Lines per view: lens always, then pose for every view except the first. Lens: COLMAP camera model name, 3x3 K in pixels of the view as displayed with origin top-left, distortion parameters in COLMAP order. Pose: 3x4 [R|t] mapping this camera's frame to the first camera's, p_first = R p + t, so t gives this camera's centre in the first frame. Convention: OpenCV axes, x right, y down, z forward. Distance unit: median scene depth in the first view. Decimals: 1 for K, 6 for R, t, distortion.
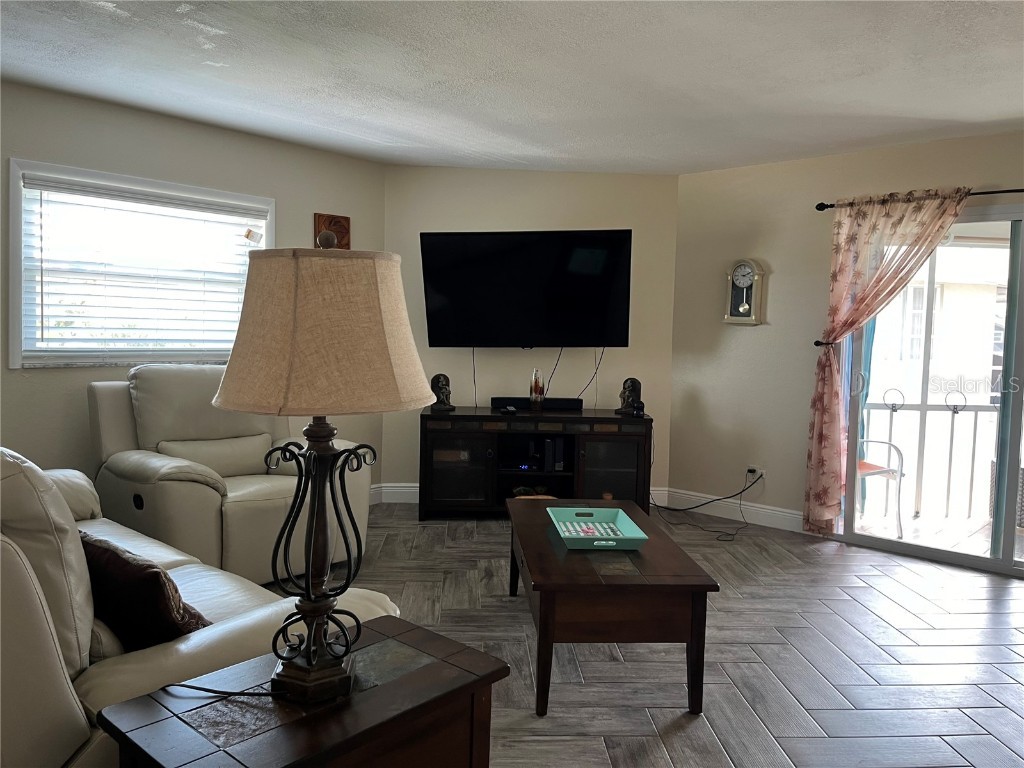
lens RADIAL K [[776.7, 0, 512.8], [0, 776.7, 382.1], [0, 0, 1]] dist [0.060625, -0.078906]
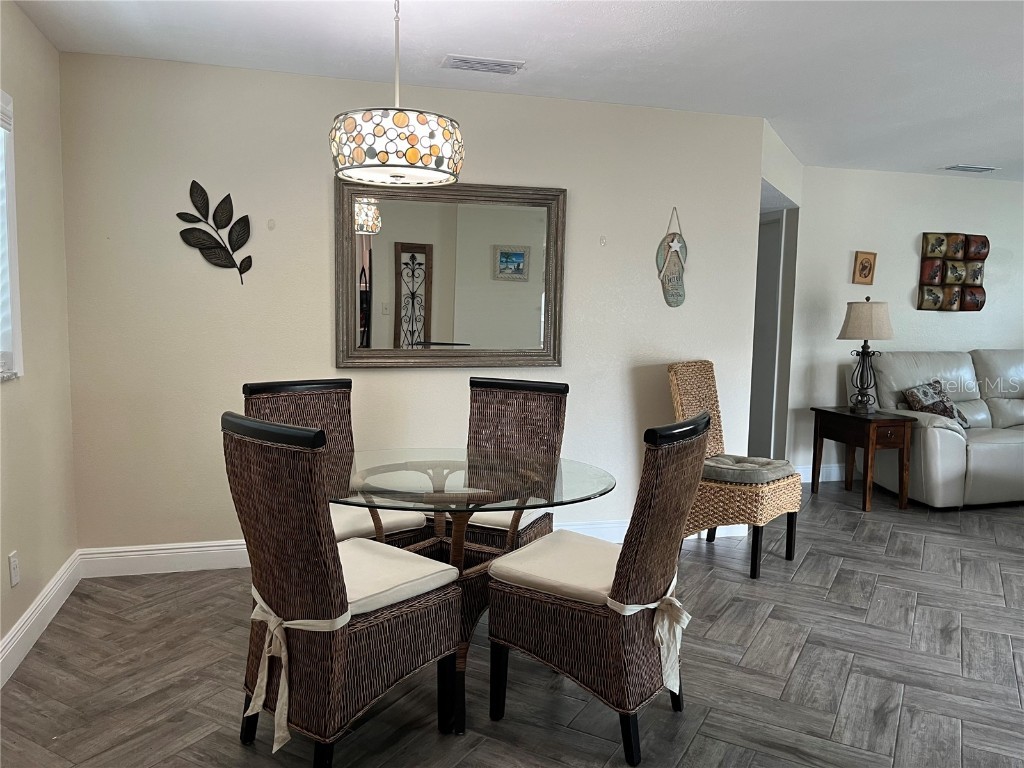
lens RADIAL K [[776.7, 0, 505.8], [0, 776.7, 387.4], [0, 0, 1]] dist [0.060625, -0.078906]
pose [[-0.538430, 0.054824, -0.840885, 1.207138], [-0.087685, 0.988819, 0.120615, -0.013952], [0.838095, 0.138675, -0.527603, 0.474013]]
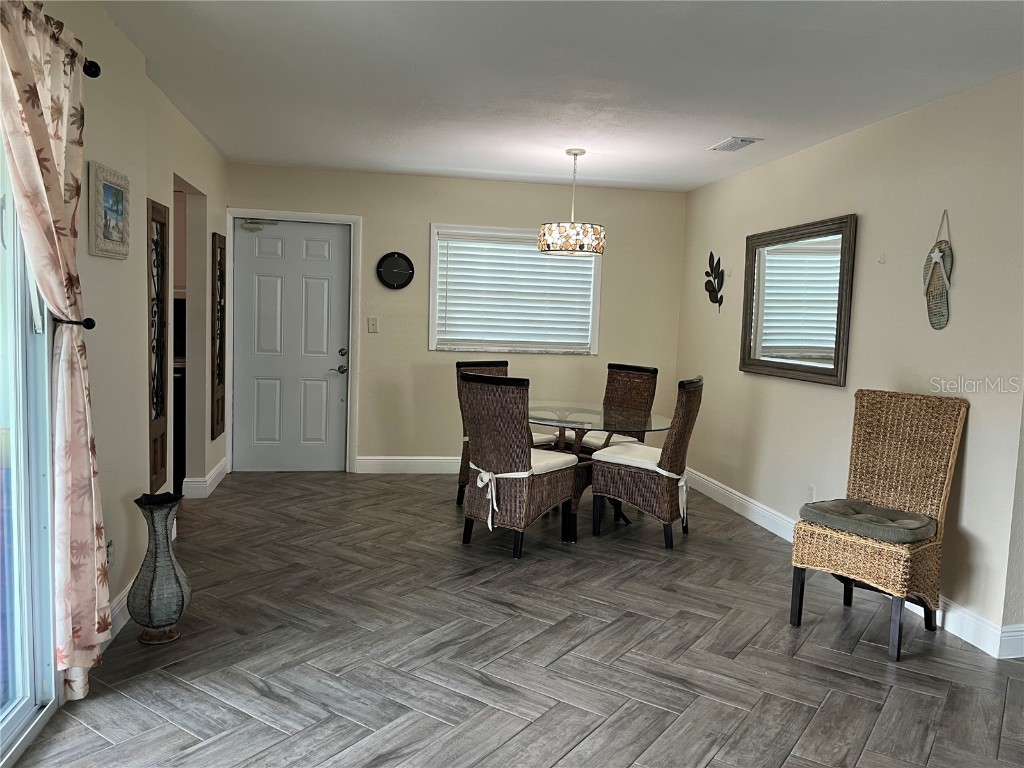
lens RADIAL K [[776.7, 0, 507.4], [0, 776.7, 380.0], [0, 0, 1]] dist [0.060625, -0.078906]
pose [[-0.785863, -0.102956, 0.609770, 0.151718], [-0.012394, 0.988468, 0.150923, -0.077473], [-0.618276, 0.111048, -0.778076, 1.015548]]
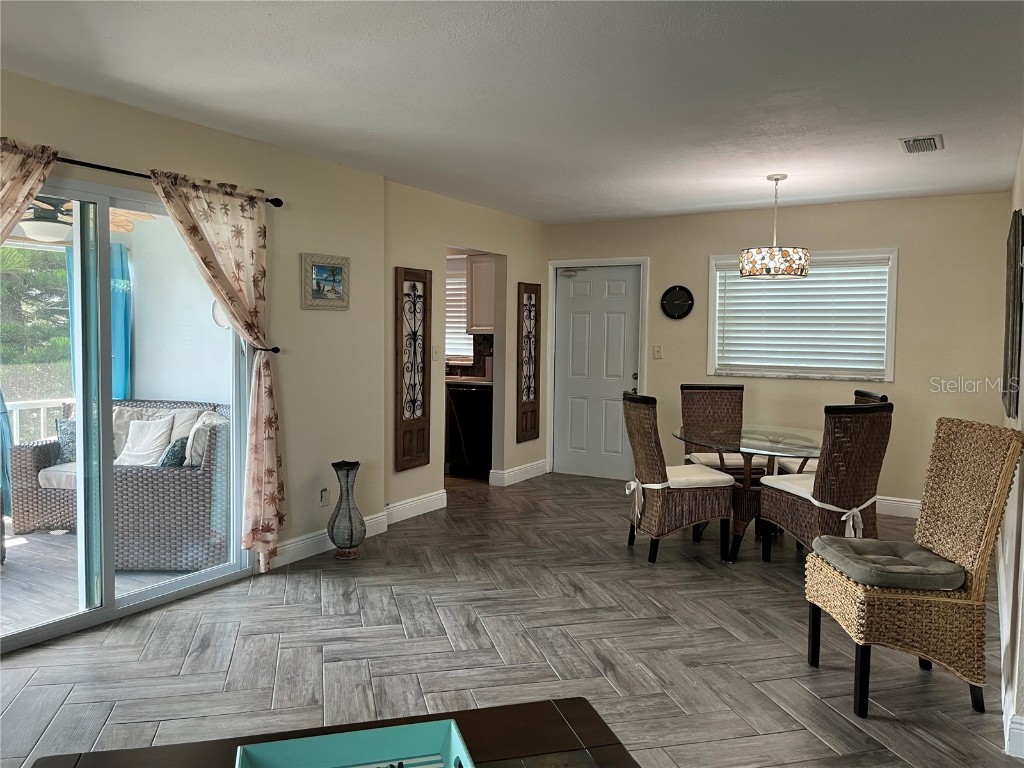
lens RADIAL K [[776.7, 0, 511.1], [0, 776.7, 372.9], [0, 0, 1]] dist [0.060625, -0.078906]
pose [[-0.190798, -0.074218, 0.978820, -0.247389], [0.050360, 0.995085, 0.085268, -0.067839], [-0.980337, 0.065562, -0.186122, 0.662434]]
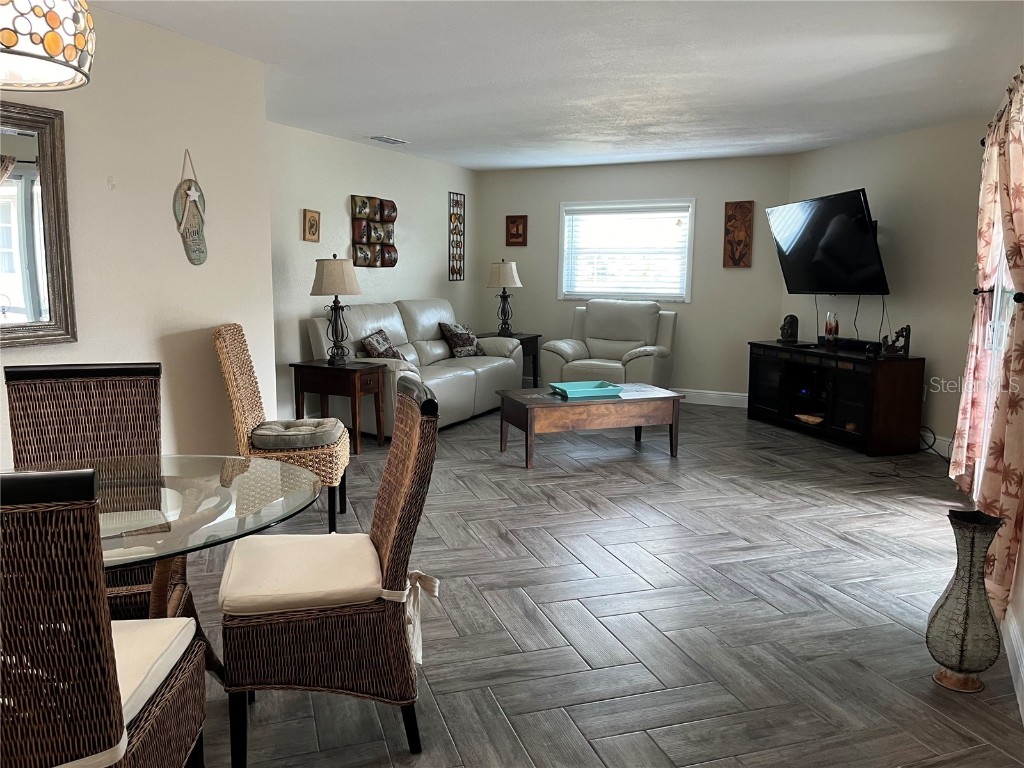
lens RADIAL K [[776.7, 0, 509.5], [0, 776.7, 385.0], [0, 0, 1]] dist [0.060625, -0.078906]
pose [[0.264521, 0.120661, -0.956802, 1.200848], [-0.070384, 0.991911, 0.105630, 0.001157], [0.961808, 0.039402, 0.270874, 0.232301]]
